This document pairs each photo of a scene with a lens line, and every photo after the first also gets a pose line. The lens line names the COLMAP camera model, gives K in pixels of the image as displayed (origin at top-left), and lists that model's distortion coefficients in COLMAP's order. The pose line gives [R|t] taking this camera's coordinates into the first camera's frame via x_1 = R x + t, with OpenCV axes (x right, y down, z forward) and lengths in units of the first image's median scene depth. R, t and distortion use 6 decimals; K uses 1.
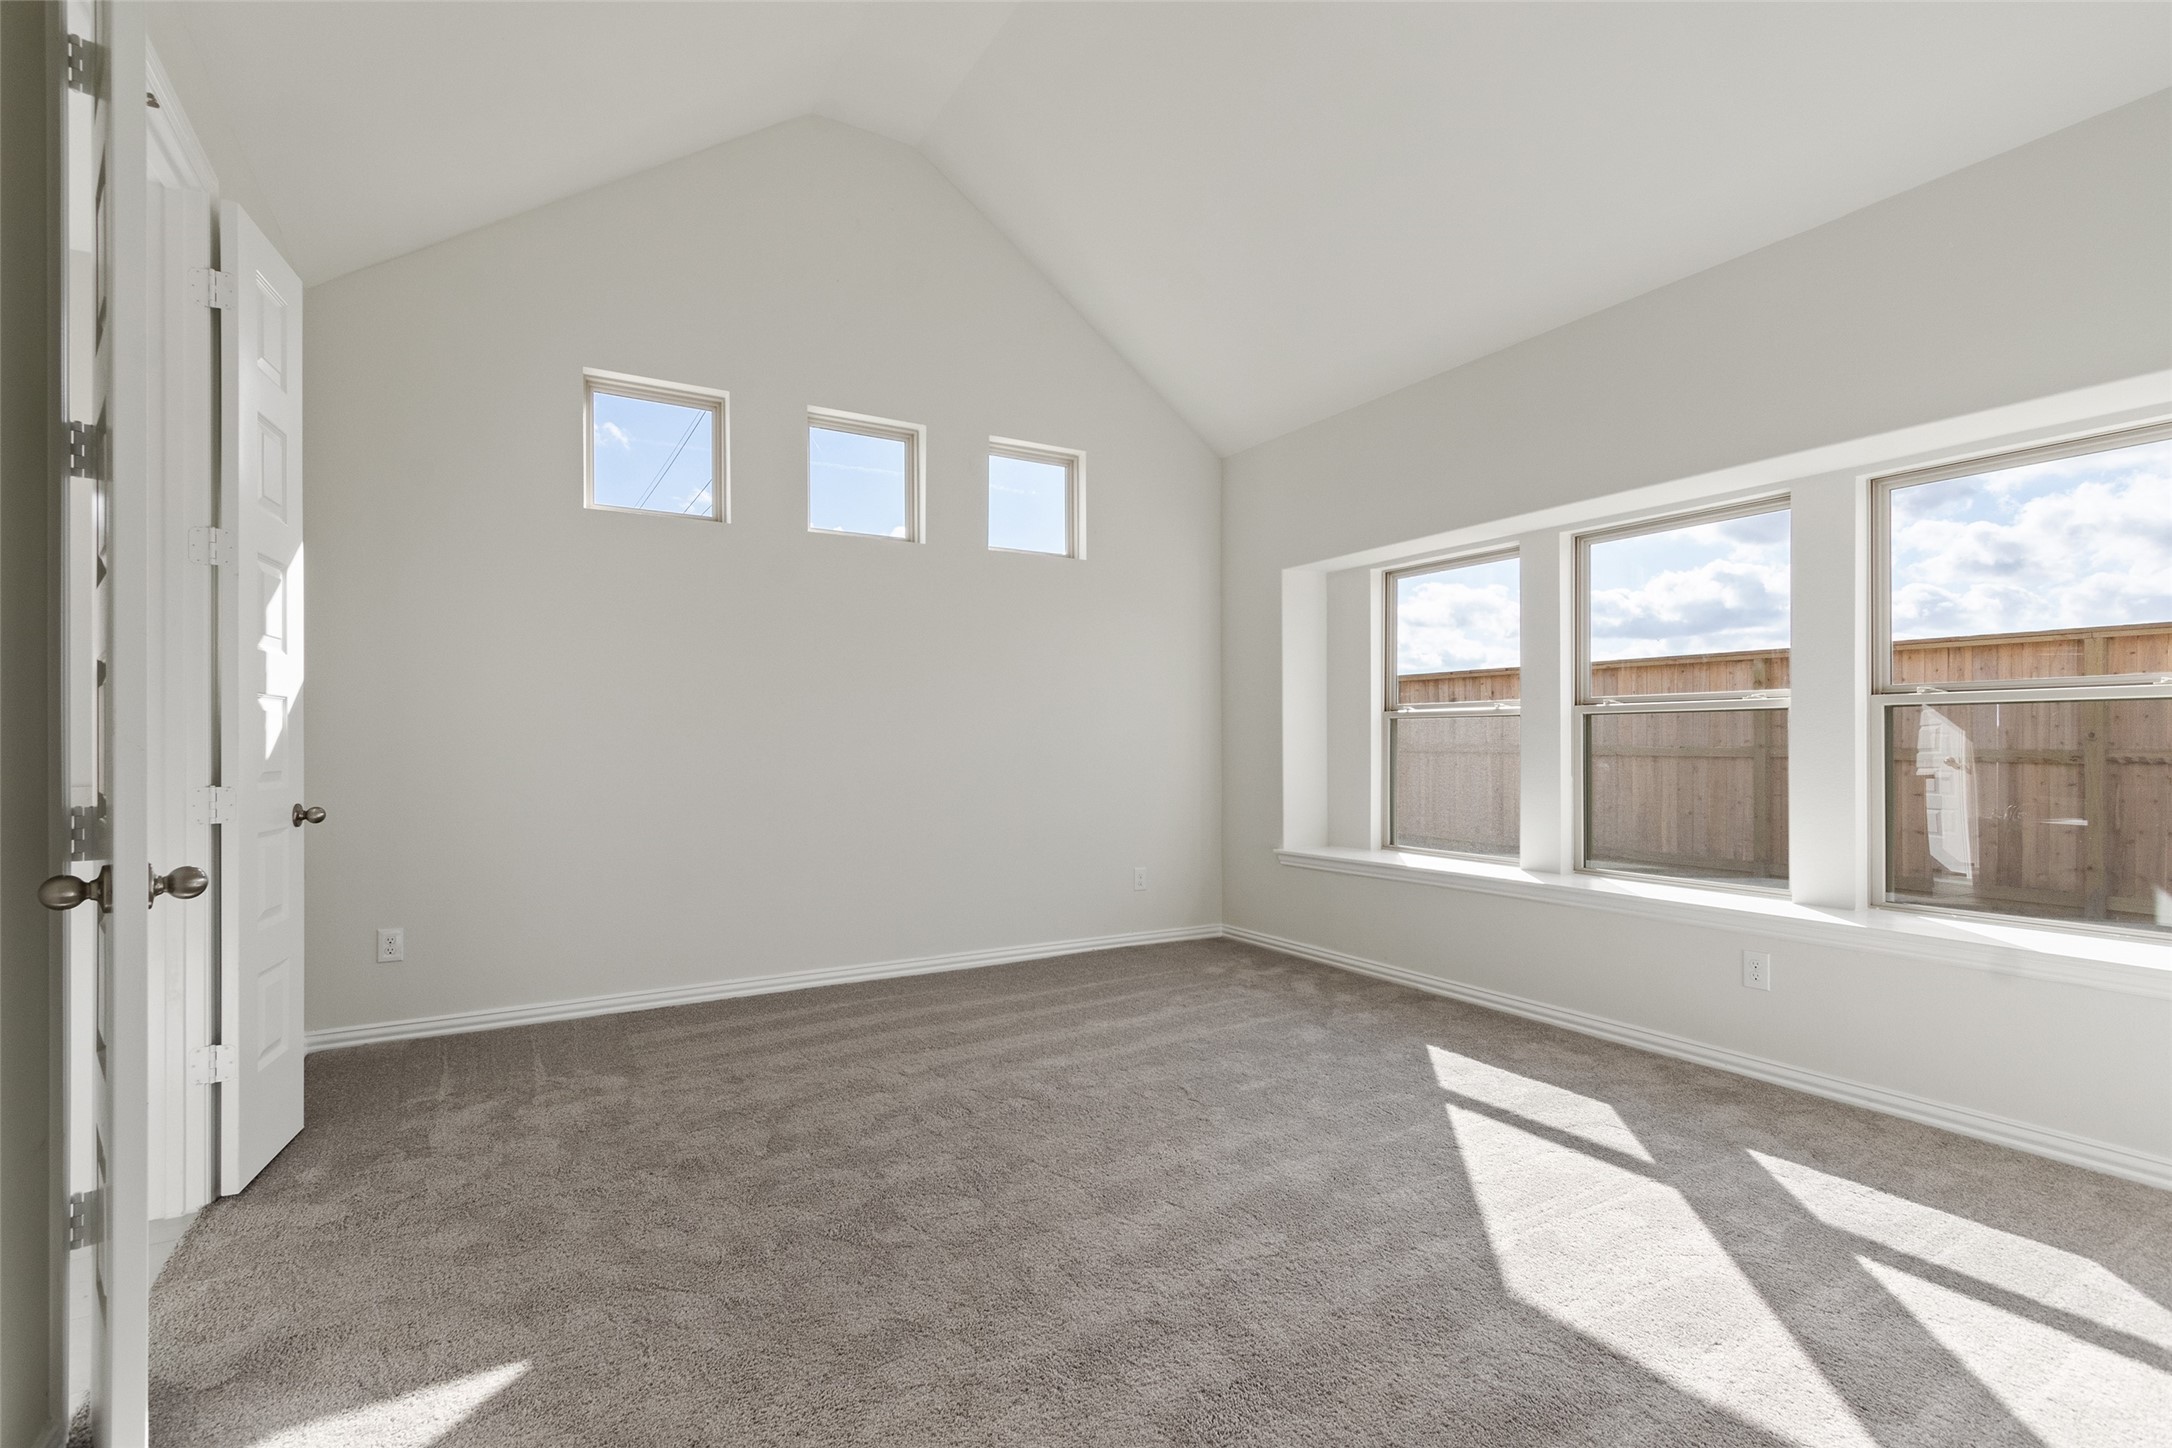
lens RADIAL K [[989.6, 0, 1085.7], [0, 989.6, 735.0], [0, 0, 1]] dist [0.009257, -0.000382]
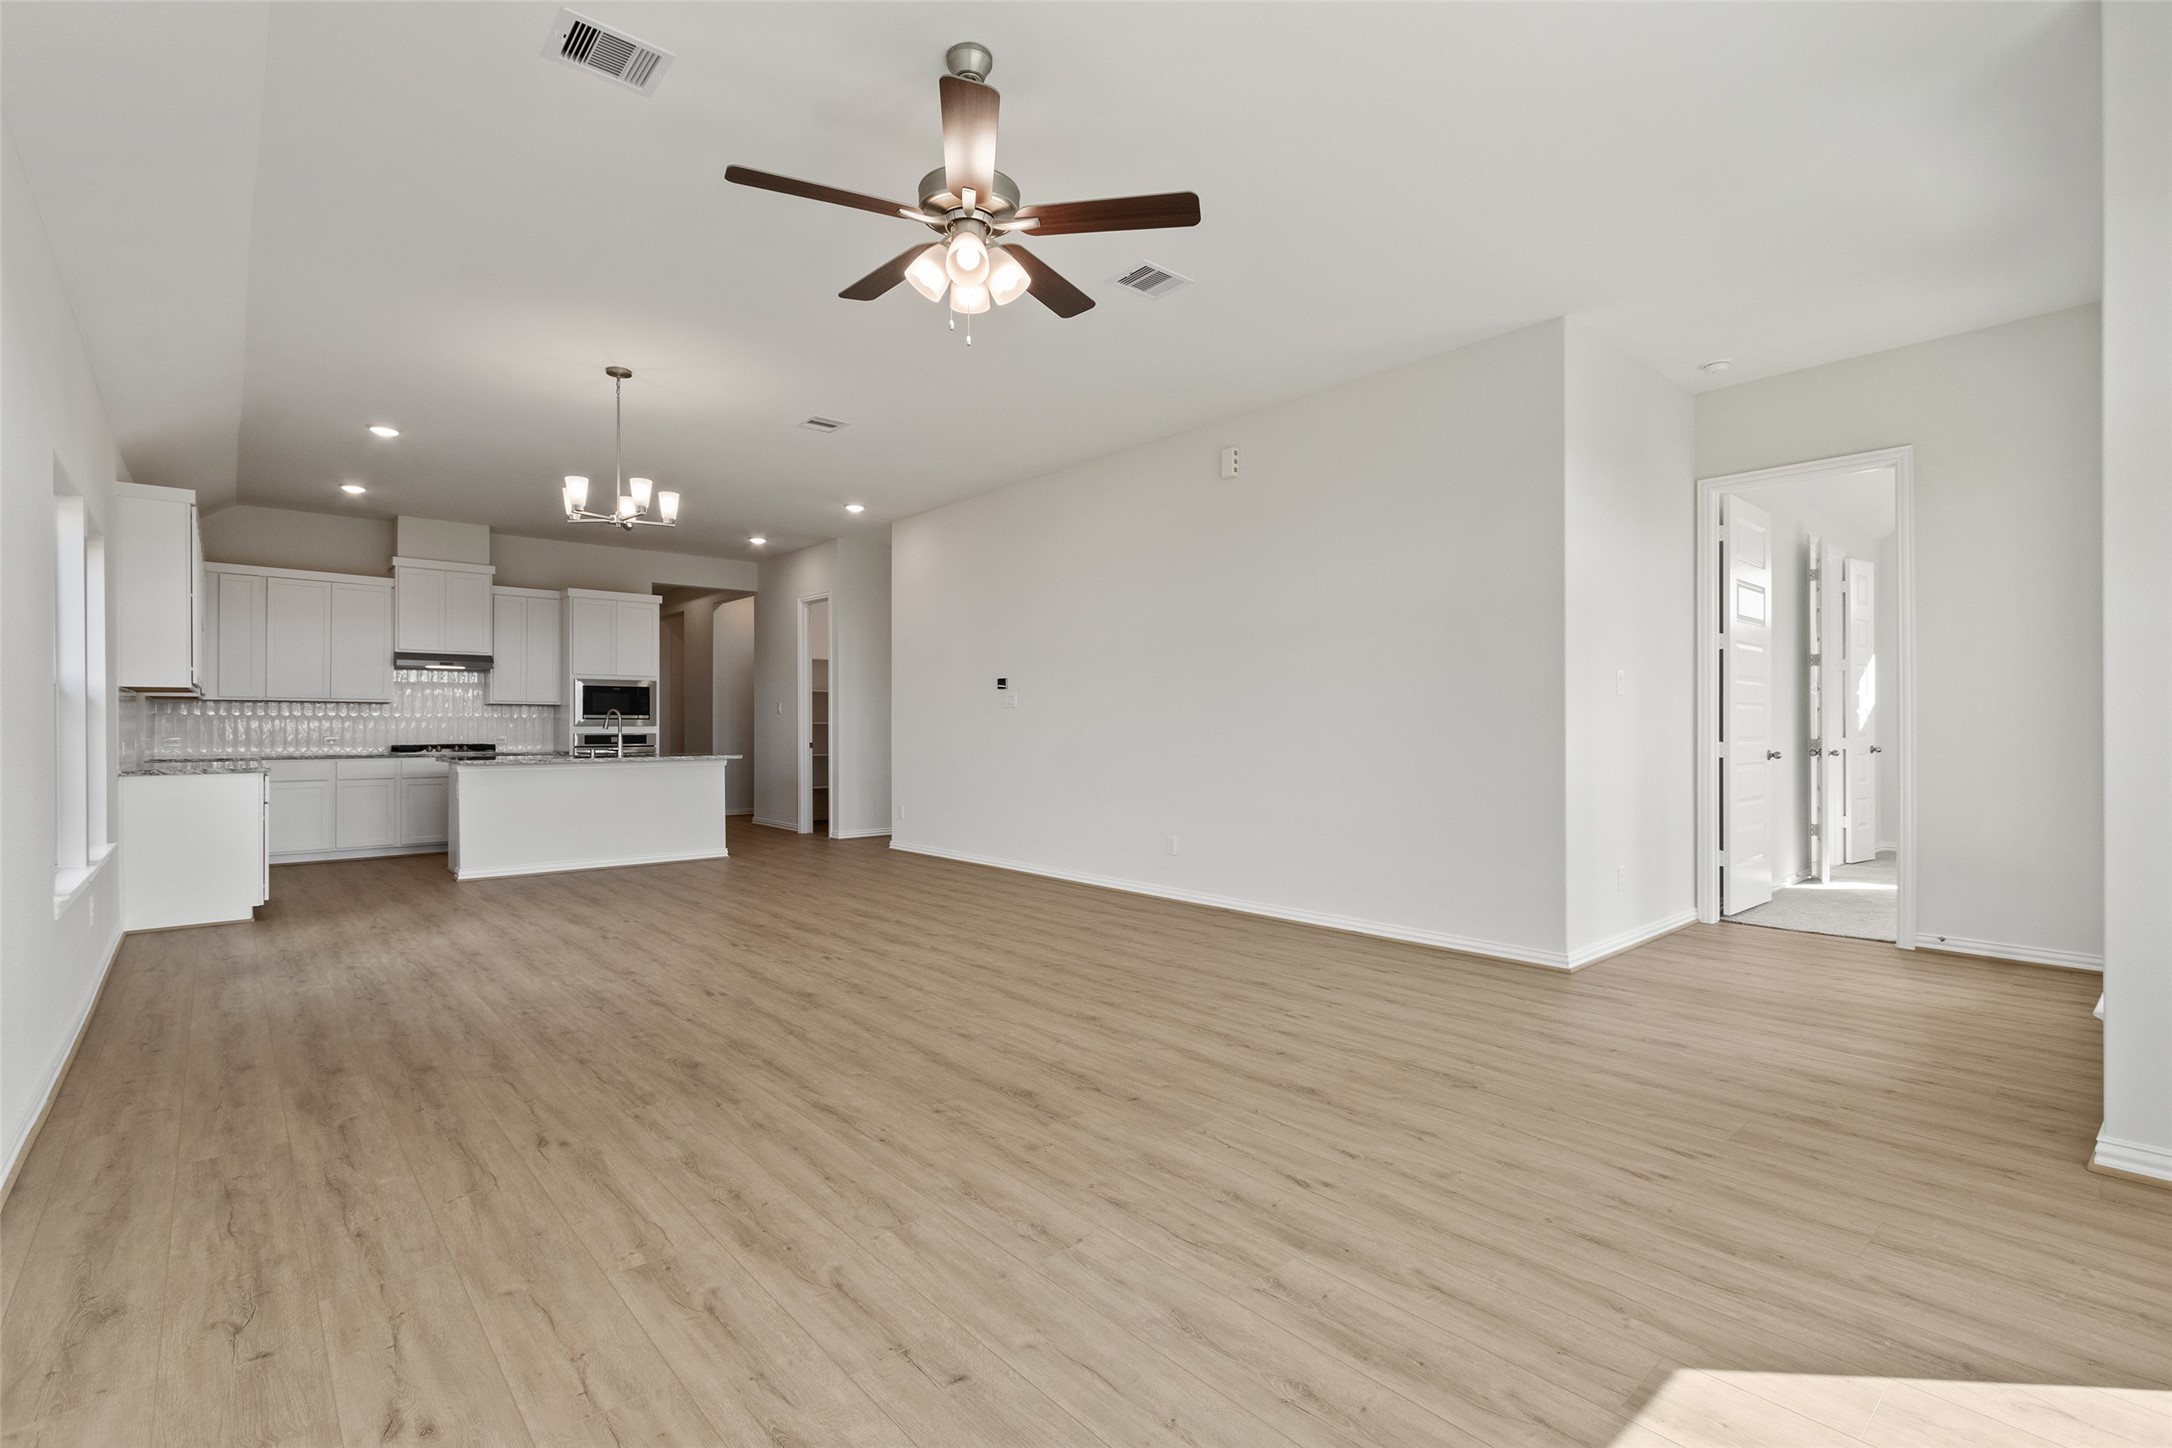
lens RADIAL K [[989.6, 0, 1083.0], [0, 989.6, 727.9], [0, 0, 1]] dist [0.009257, -0.000382]
pose [[0.186644, 0.004009, -0.982419, 2.795325], [0.004794, 0.999976, 0.004992, -0.015034], [0.982416, -0.005641, 0.186620, -3.088136]]
